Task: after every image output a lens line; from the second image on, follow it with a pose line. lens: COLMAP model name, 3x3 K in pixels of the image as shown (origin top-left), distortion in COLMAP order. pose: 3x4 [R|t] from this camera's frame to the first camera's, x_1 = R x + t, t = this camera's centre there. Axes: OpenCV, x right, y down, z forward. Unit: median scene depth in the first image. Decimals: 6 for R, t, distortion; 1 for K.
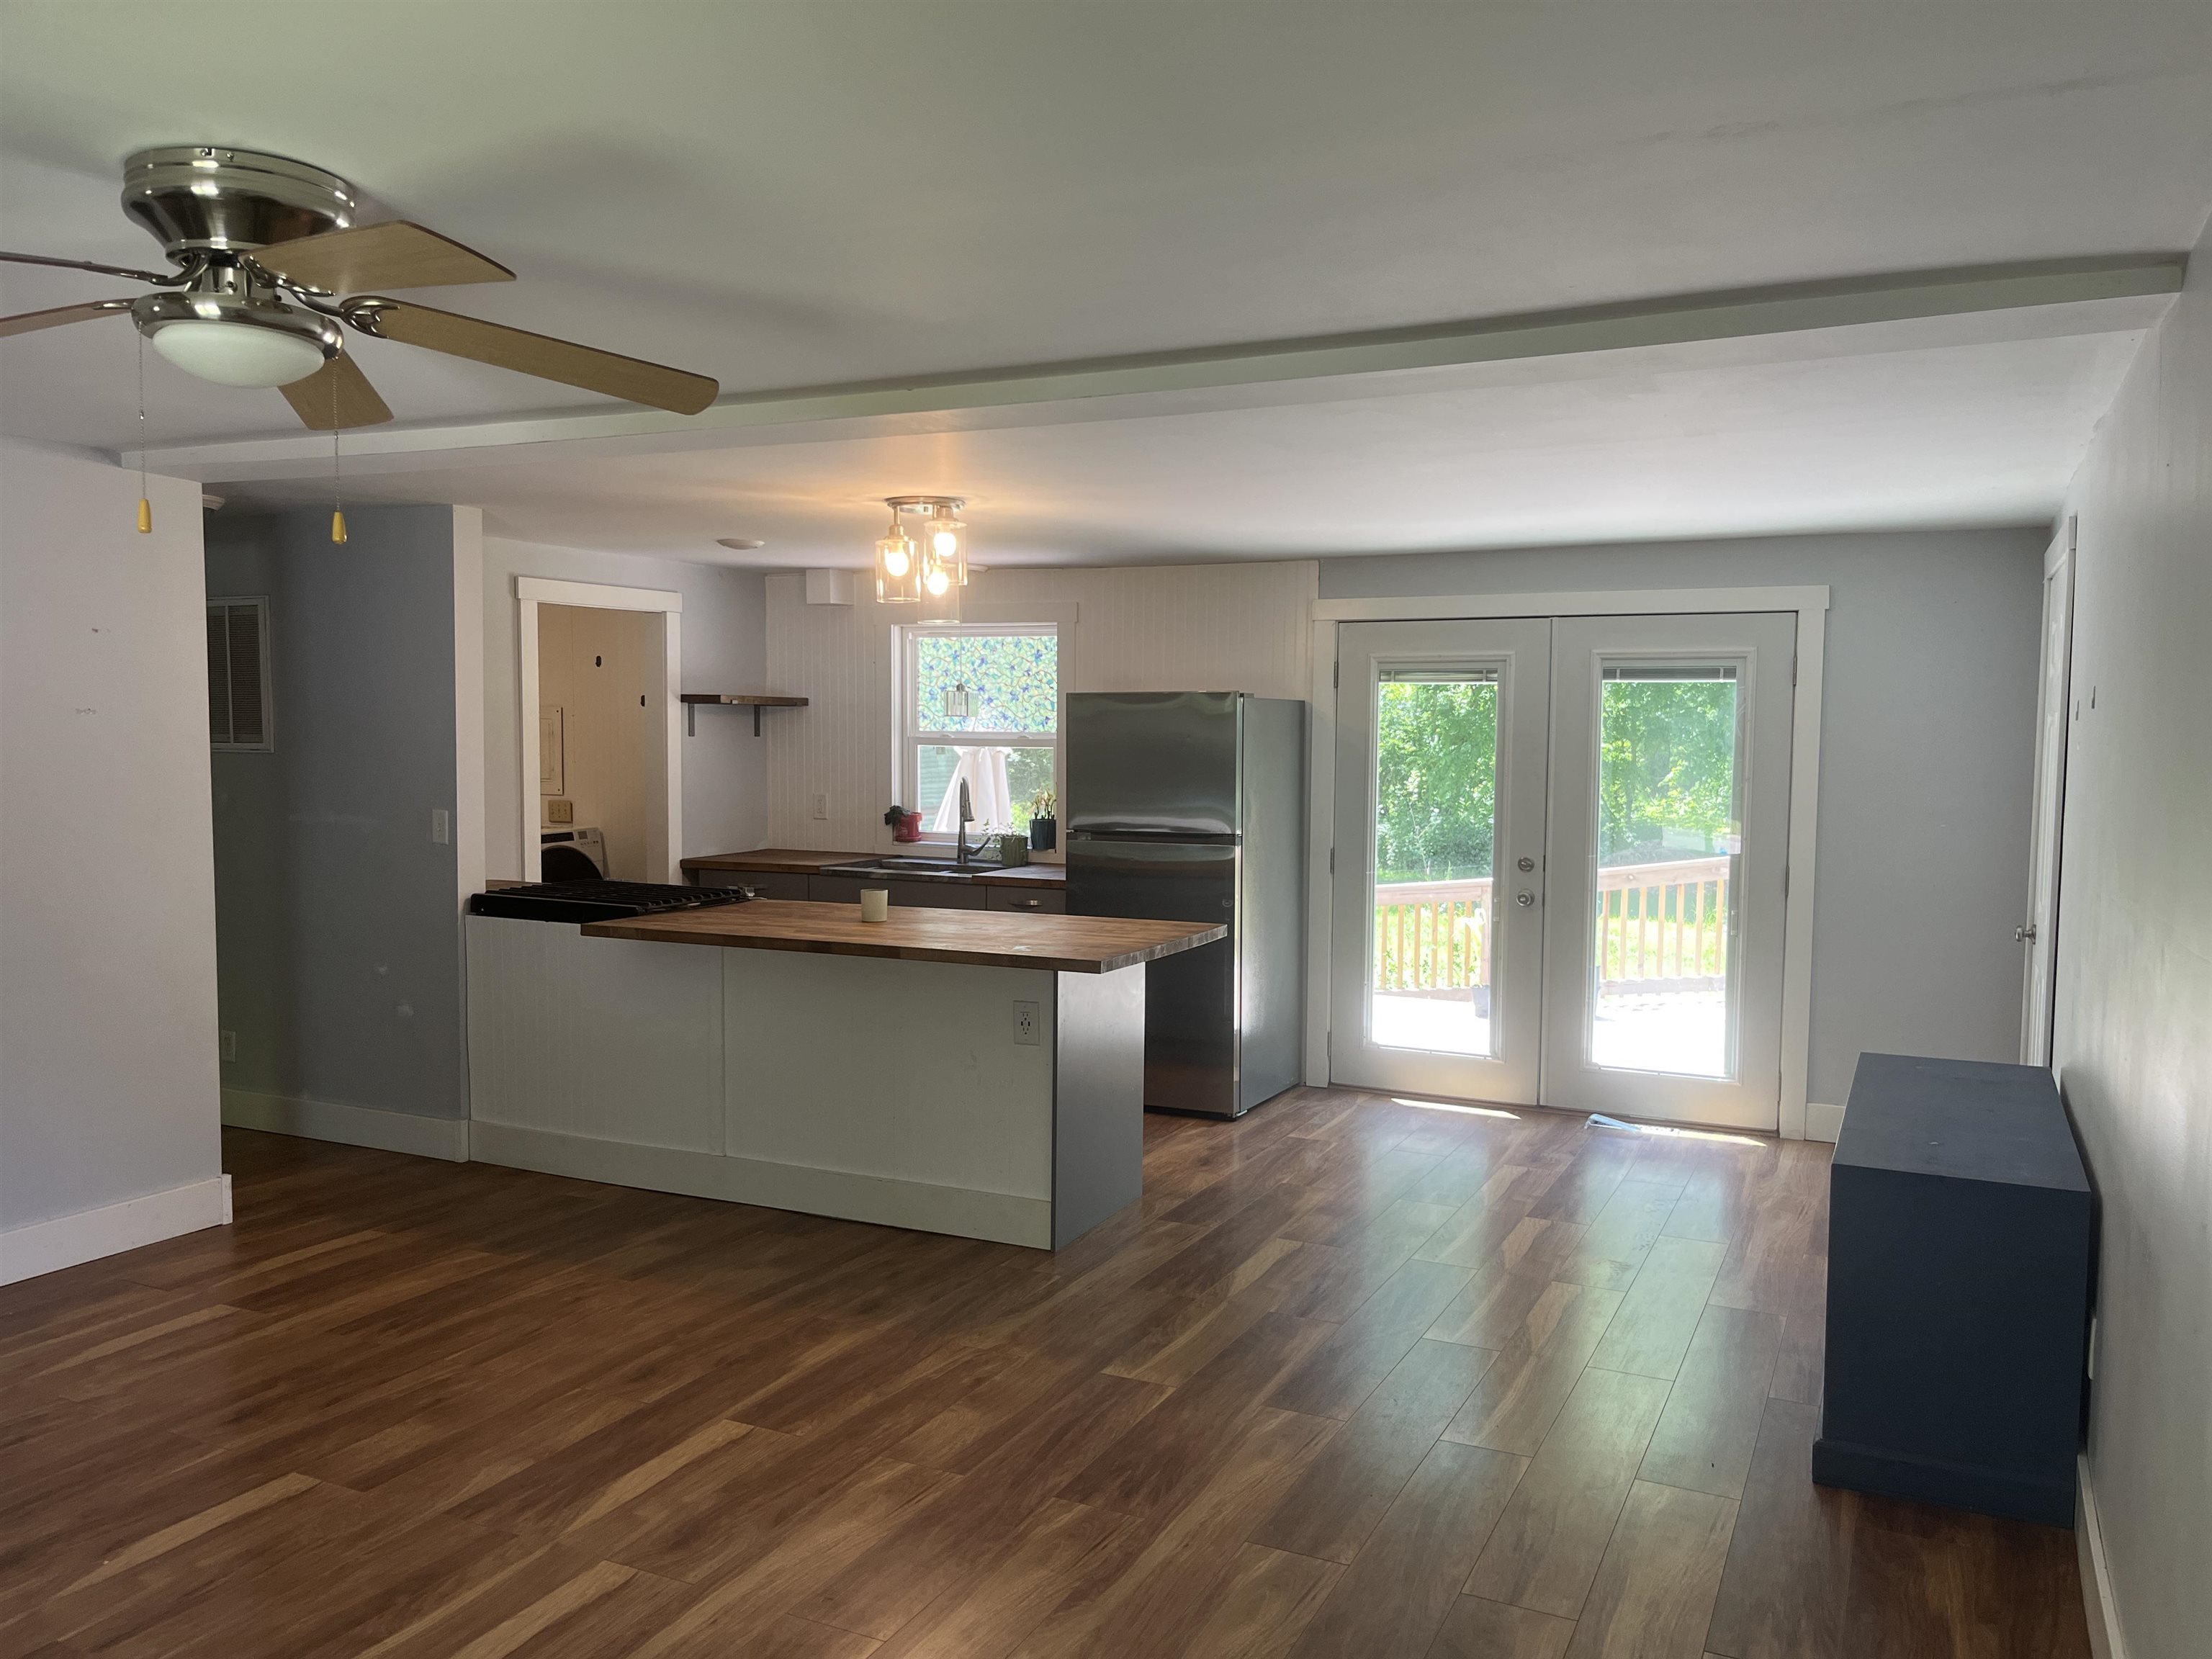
lens RADIAL K [[1712.8, 0, 1100.3], [0, 1712.8, 832.6], [0, 0, 1]] dist [0.041559, -0.002962]
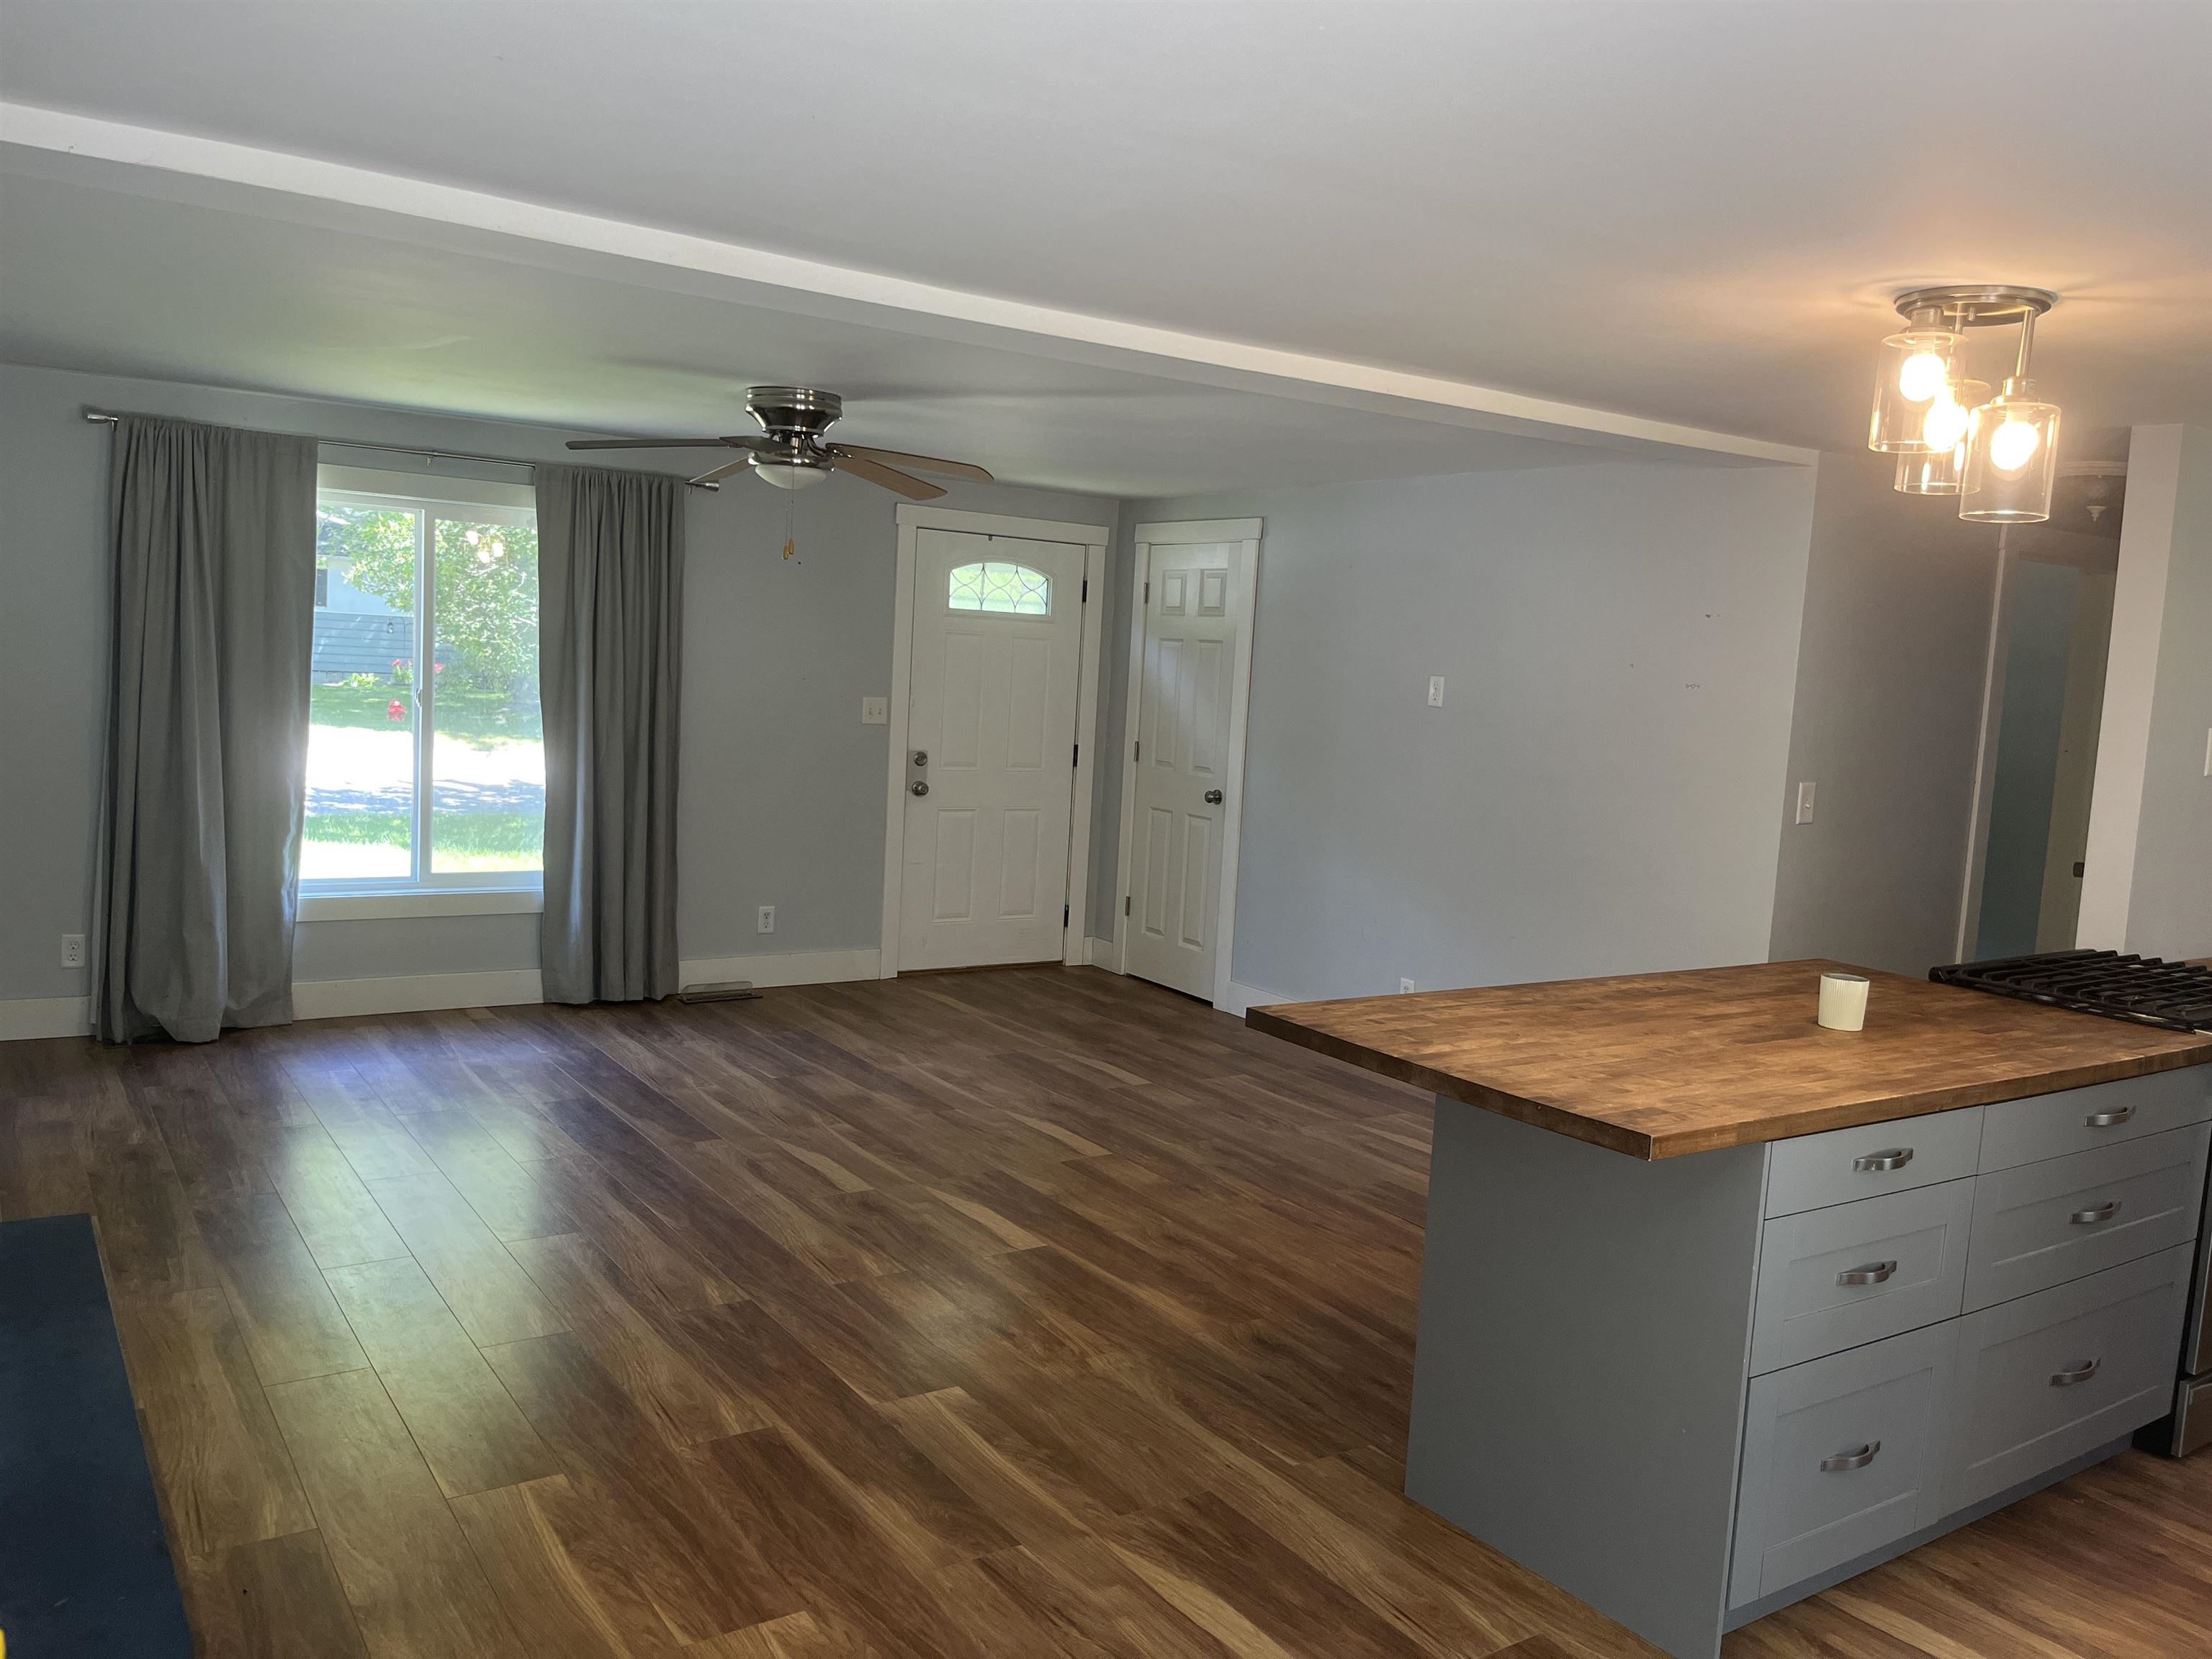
lens RADIAL K [[1712.8, 0, 1100.3], [0, 1712.8, 832.6], [0, 0, 1]] dist [0.041559, -0.002962]
pose [[-0.501088, 0.053225, -0.863758, 0.735187], [-0.117759, 0.984629, 0.128988, -0.089273], [0.857347, 0.166349, -0.487118, 1.500926]]
